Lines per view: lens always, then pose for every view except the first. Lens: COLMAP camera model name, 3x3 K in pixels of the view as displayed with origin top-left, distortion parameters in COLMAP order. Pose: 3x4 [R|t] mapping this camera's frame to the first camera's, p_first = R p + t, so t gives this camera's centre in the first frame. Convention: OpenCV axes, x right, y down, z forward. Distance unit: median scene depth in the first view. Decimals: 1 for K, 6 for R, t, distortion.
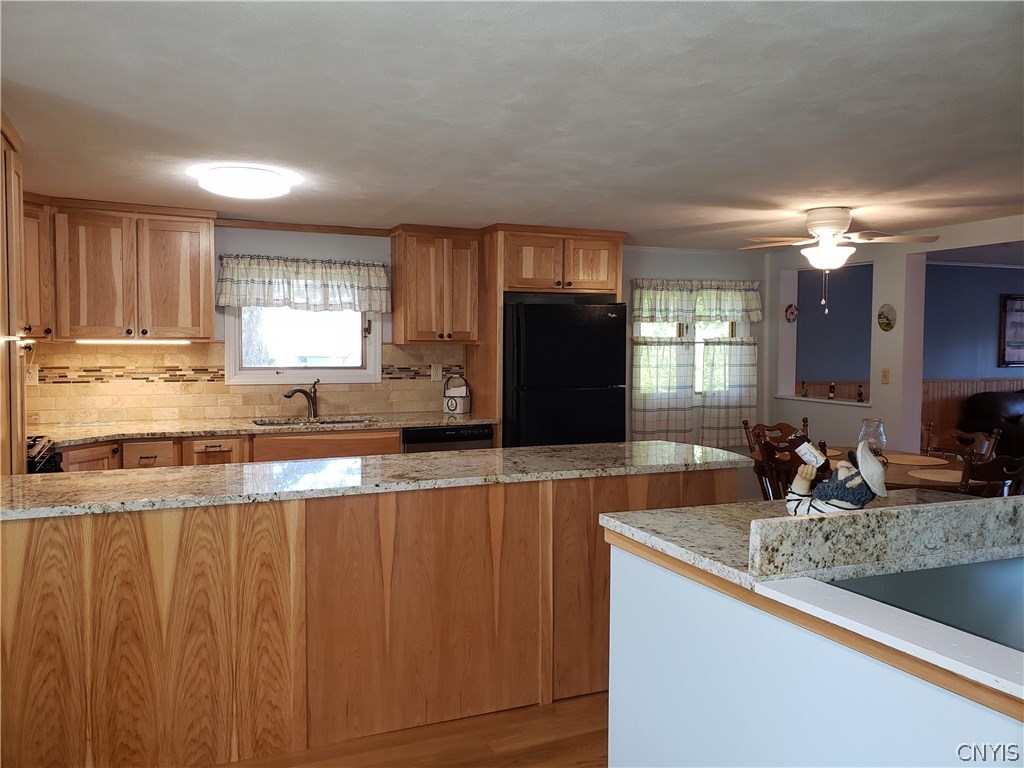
lens RADIAL K [[790.3, 0, 491.4], [0, 790.3, 380.9], [0, 0, 1]] dist [0.059156, -0.080053]
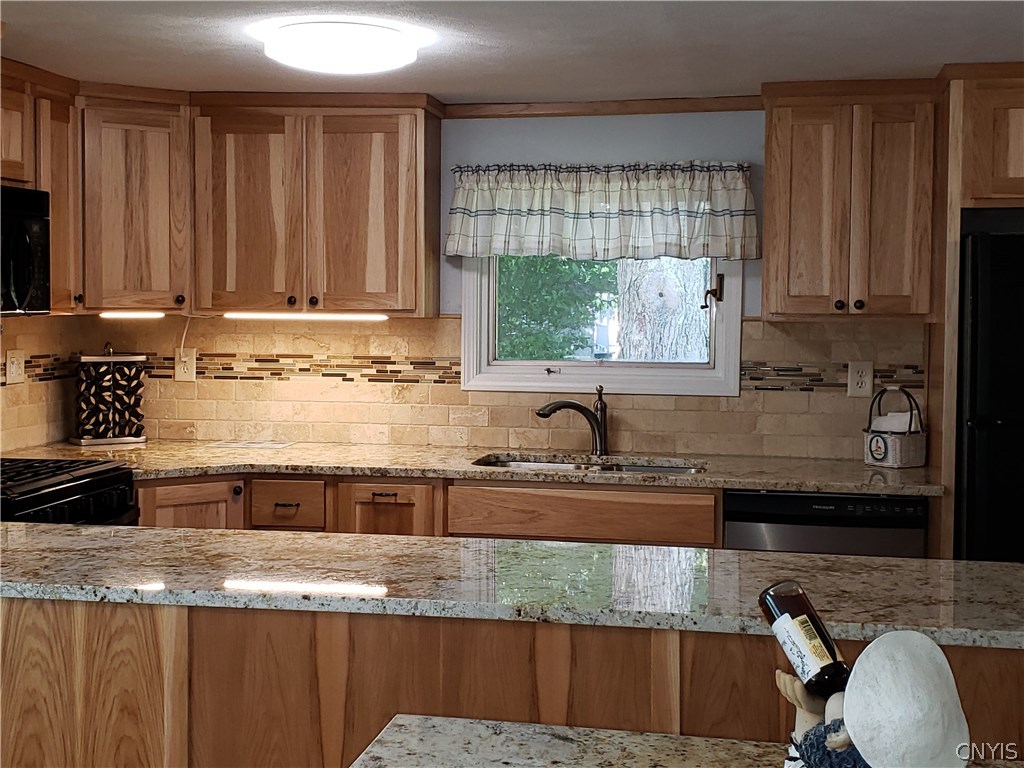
lens RADIAL K [[1457.6, 0, 491.5], [0, 1457.6, 365.8], [0, 0, 1]] dist [0.196210, -0.661538]
pose [[0.822348, 0.027263, -0.568332, 0.288675], [-0.029640, 0.999548, 0.005061, -0.018764], [0.568213, 0.012683, 0.822784, 0.135988]]
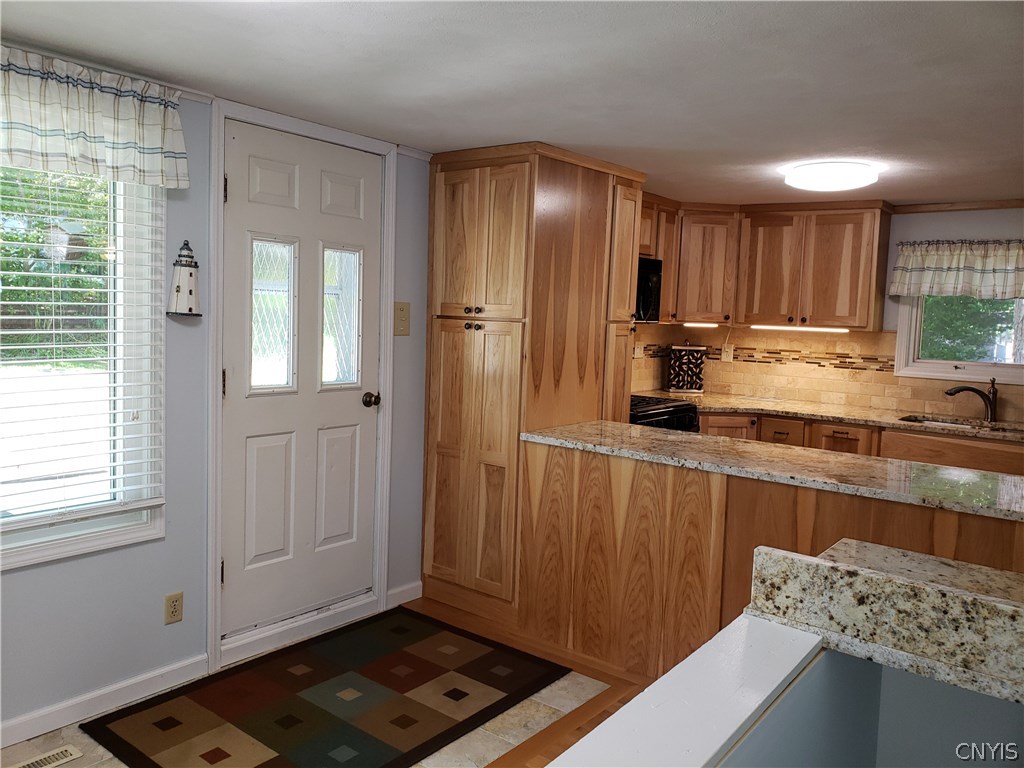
lens RADIAL K [[802.8, 0, 493.3], [0, 802.8, 366.8], [0, 0, 1]] dist [0.028165, 0.005514]
pose [[0.462300, 0.072877, -0.883724, 0.312483], [-0.075061, 0.996256, 0.042891, -0.011557], [0.883541, 0.046505, 0.466039, 0.104911]]
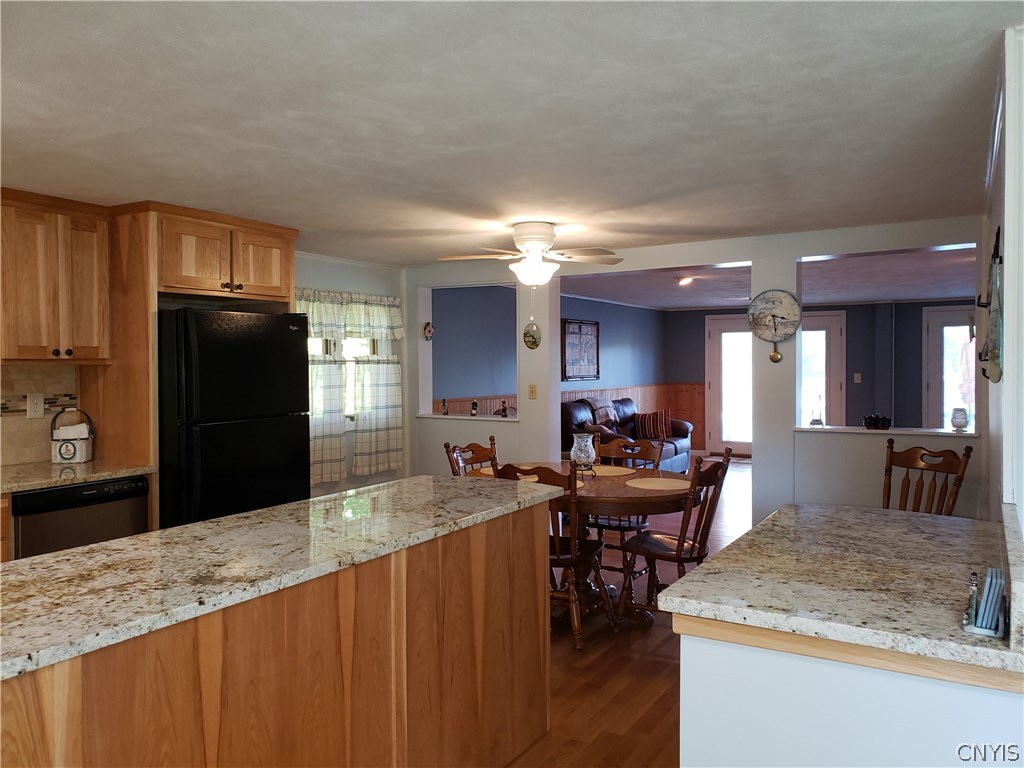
lens RADIAL K [[783.4, 0, 495.3], [0, 783.4, 382.7], [0, 0, 1]] dist [0.124735, -0.249205]
pose [[0.807658, -0.022855, 0.589208, -0.171123], [0.036693, 0.999260, -0.011535, -0.008879], [-0.588509, 0.030936, 0.807899, 0.216712]]
